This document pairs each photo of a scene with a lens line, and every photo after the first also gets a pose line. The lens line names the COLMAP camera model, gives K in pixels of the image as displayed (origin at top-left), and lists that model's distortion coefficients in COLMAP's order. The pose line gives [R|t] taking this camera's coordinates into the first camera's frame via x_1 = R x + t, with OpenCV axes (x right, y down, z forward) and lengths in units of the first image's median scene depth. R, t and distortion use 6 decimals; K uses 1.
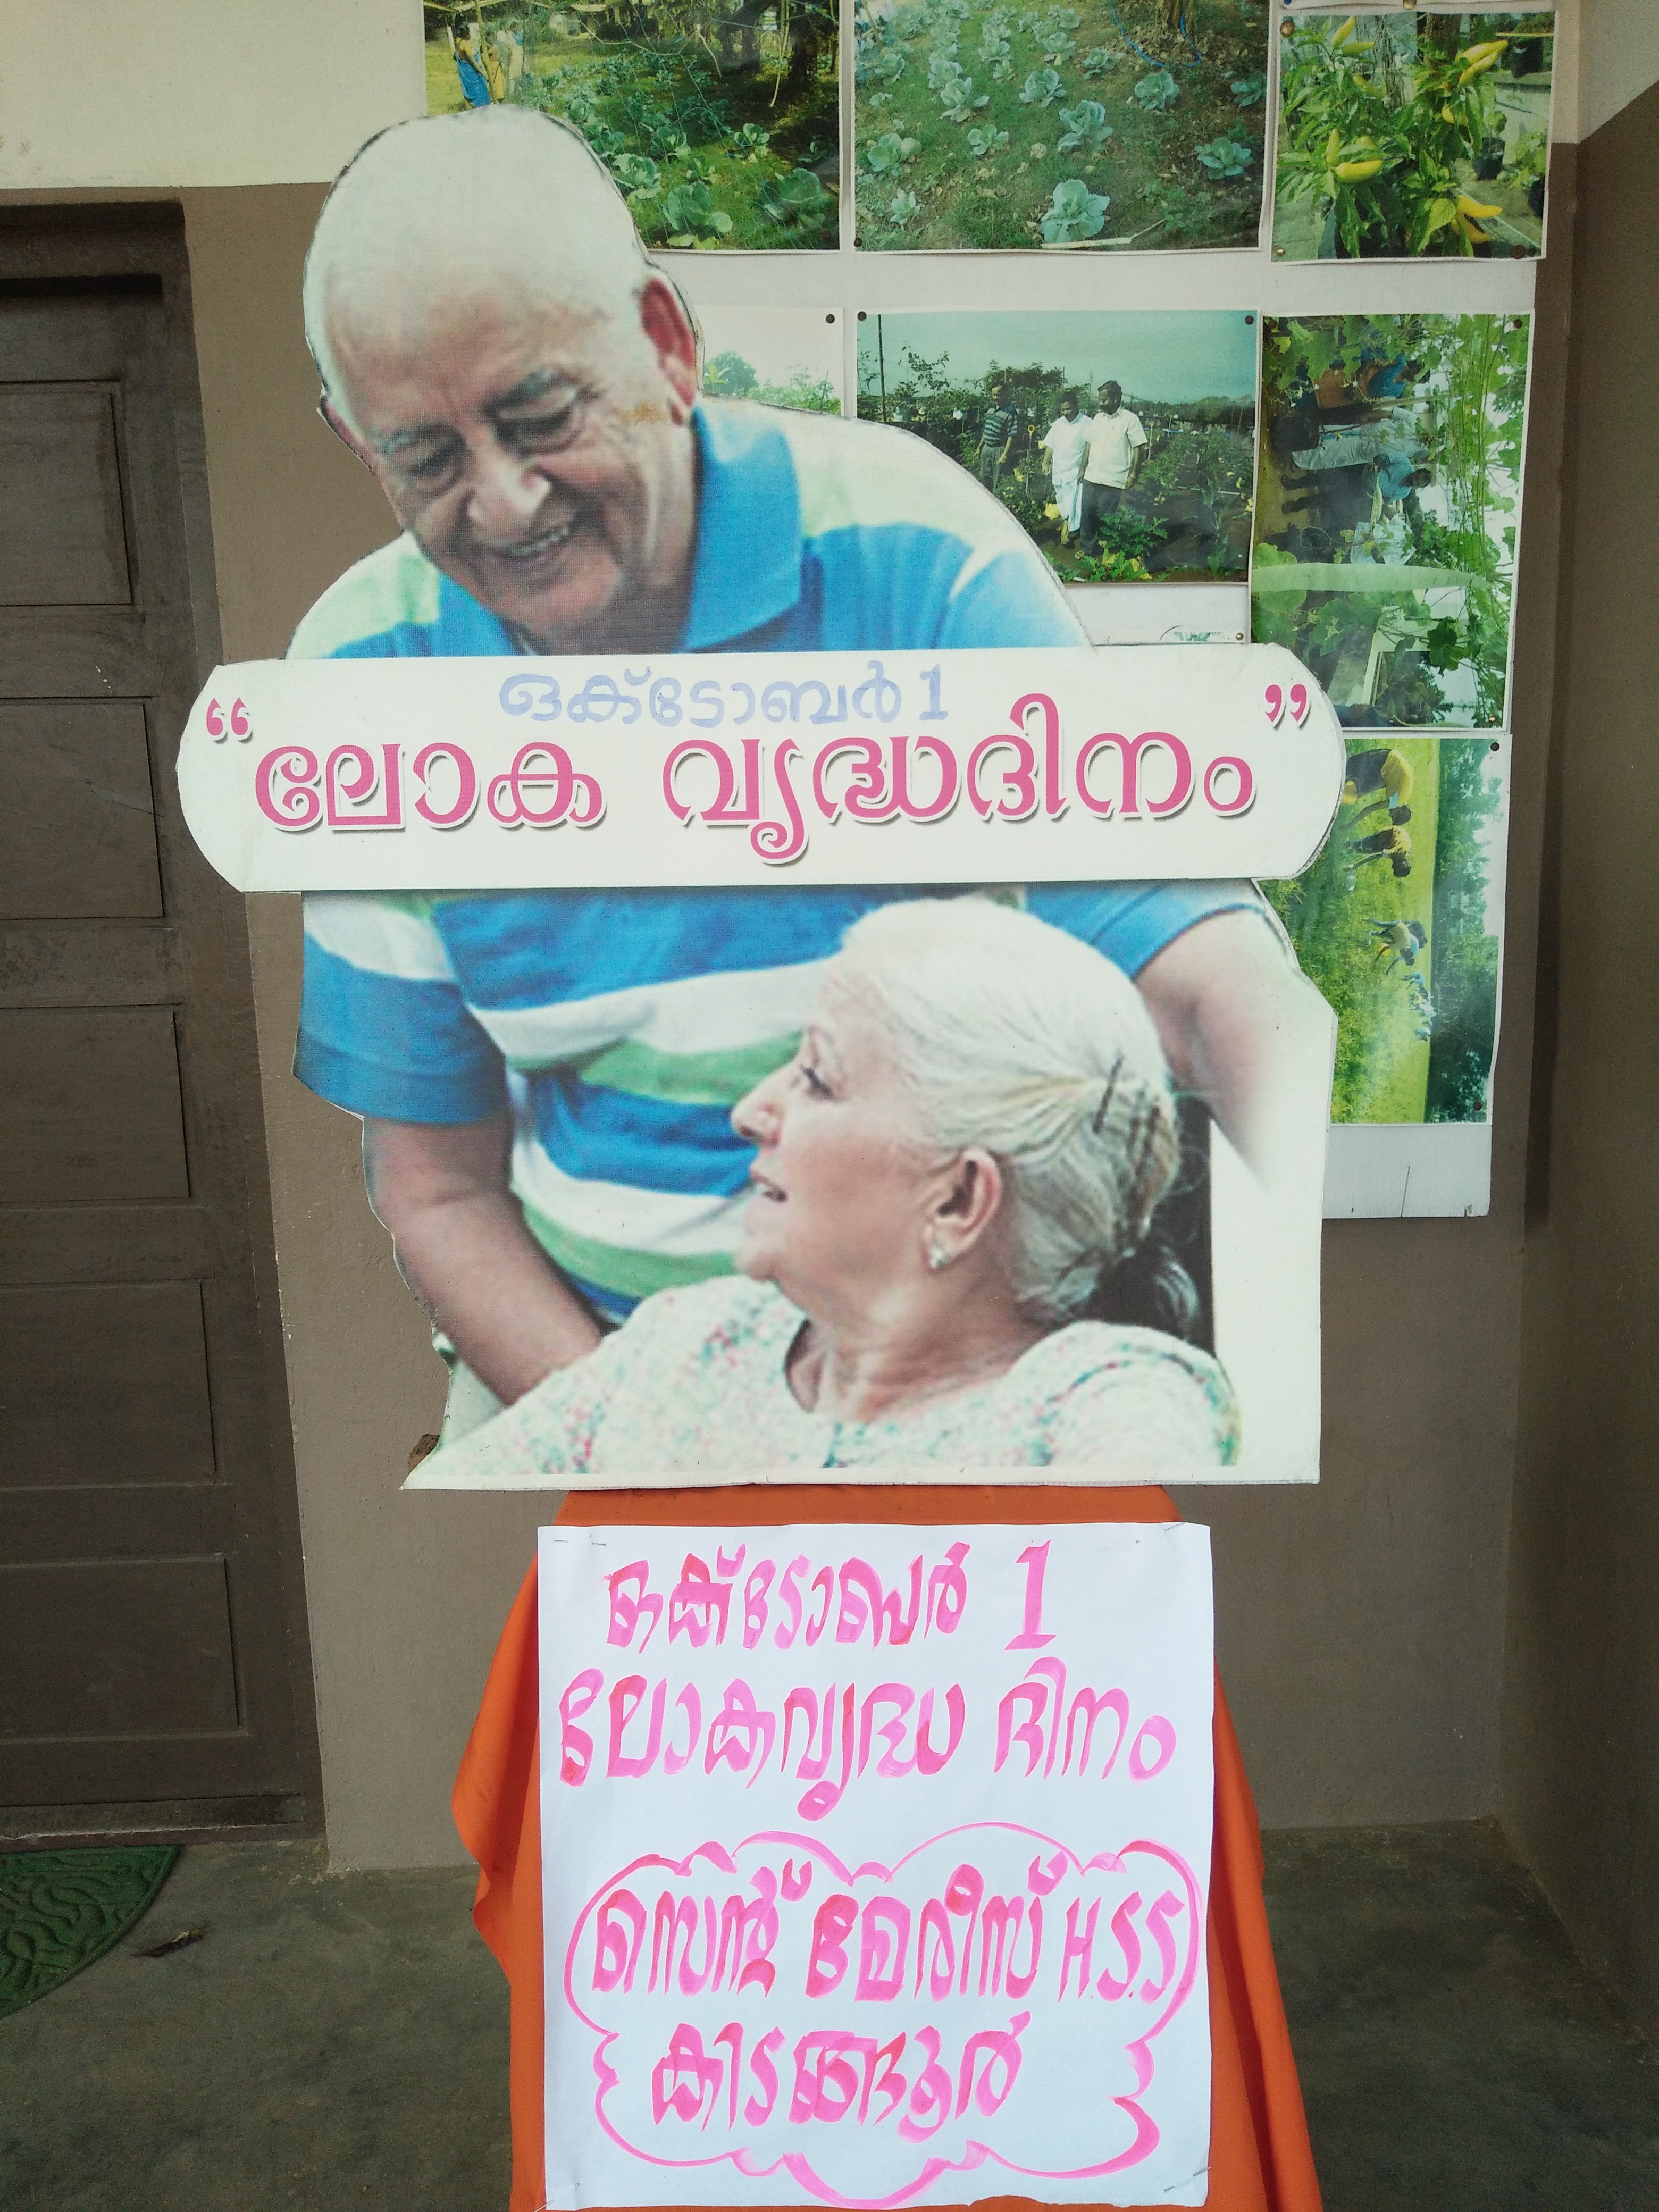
lens RADIAL K [[1685.1, 0, 819.4], [0, 1685.1, 1101.4], [0, 0, 1]] dist [0.043631, -0.059885]
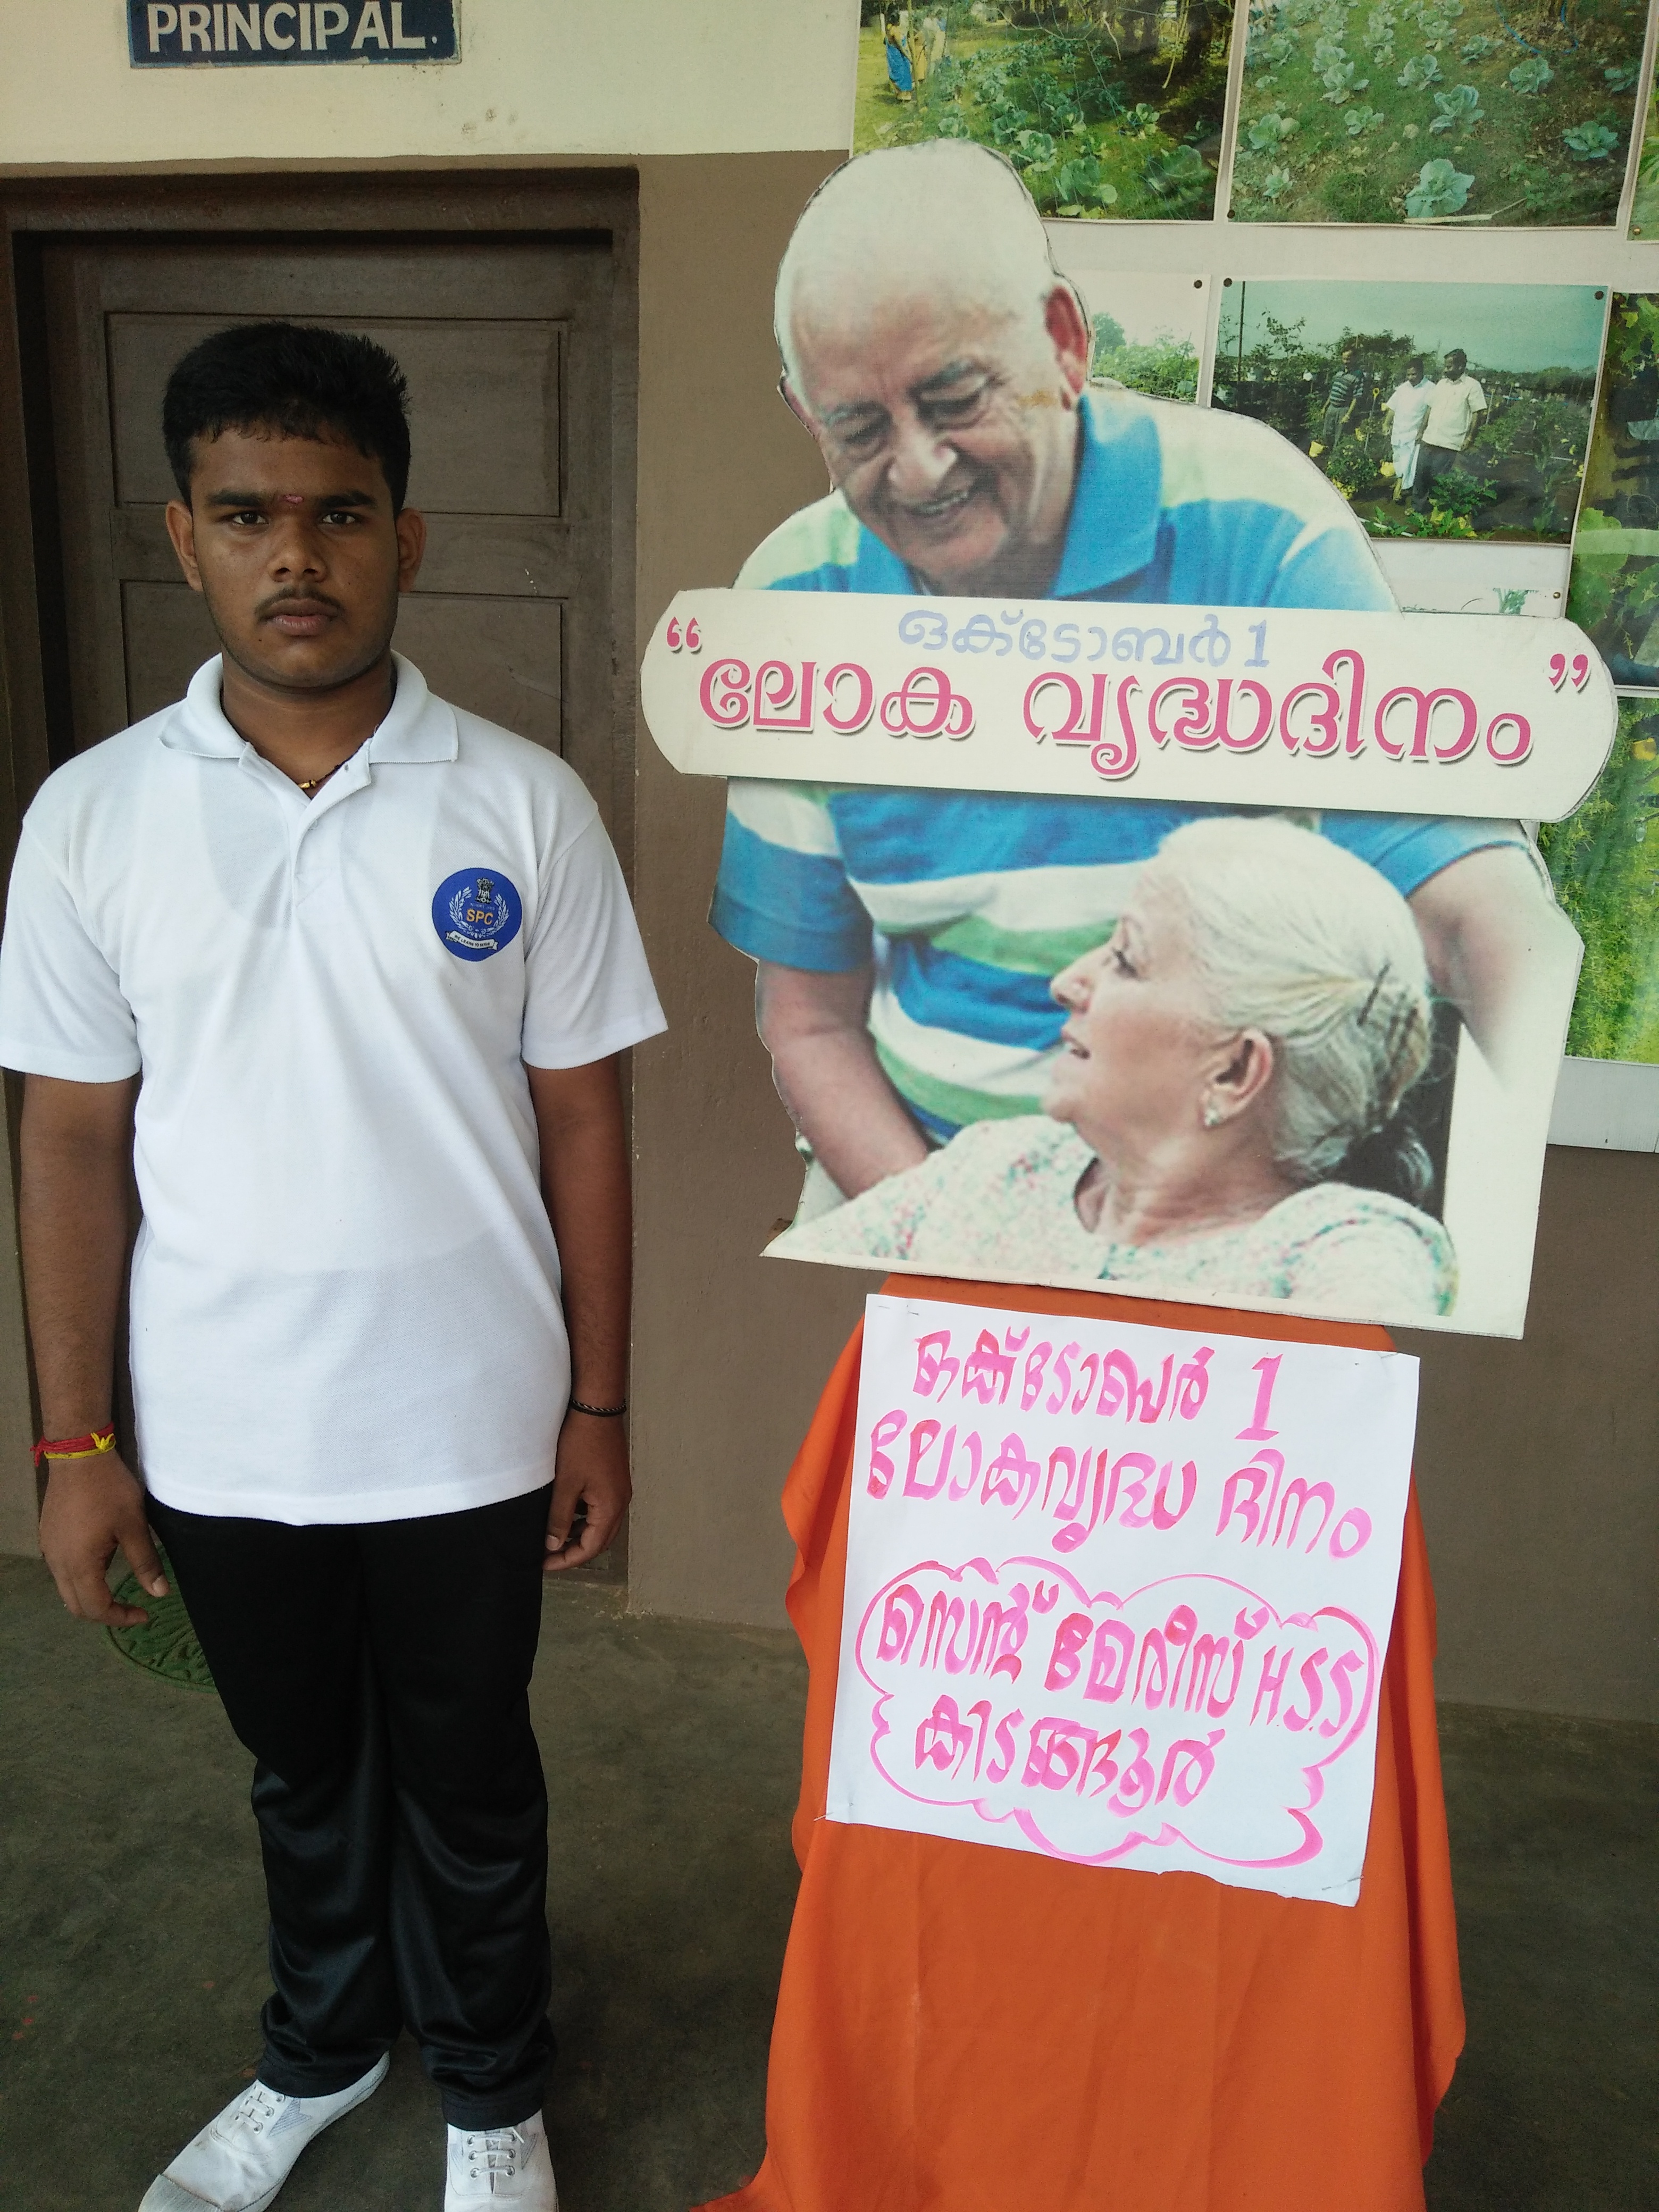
lens RADIAL K [[1685.1, 0, 819.4], [0, 1685.1, 1101.4], [0, 0, 1]] dist [0.043631, -0.059885]
pose [[0.983109, 0.098827, -0.154044, -0.021118], [-0.090611, 0.994108, 0.059491, 0.035972], [0.159016, -0.044528, 0.986271, -0.239987]]
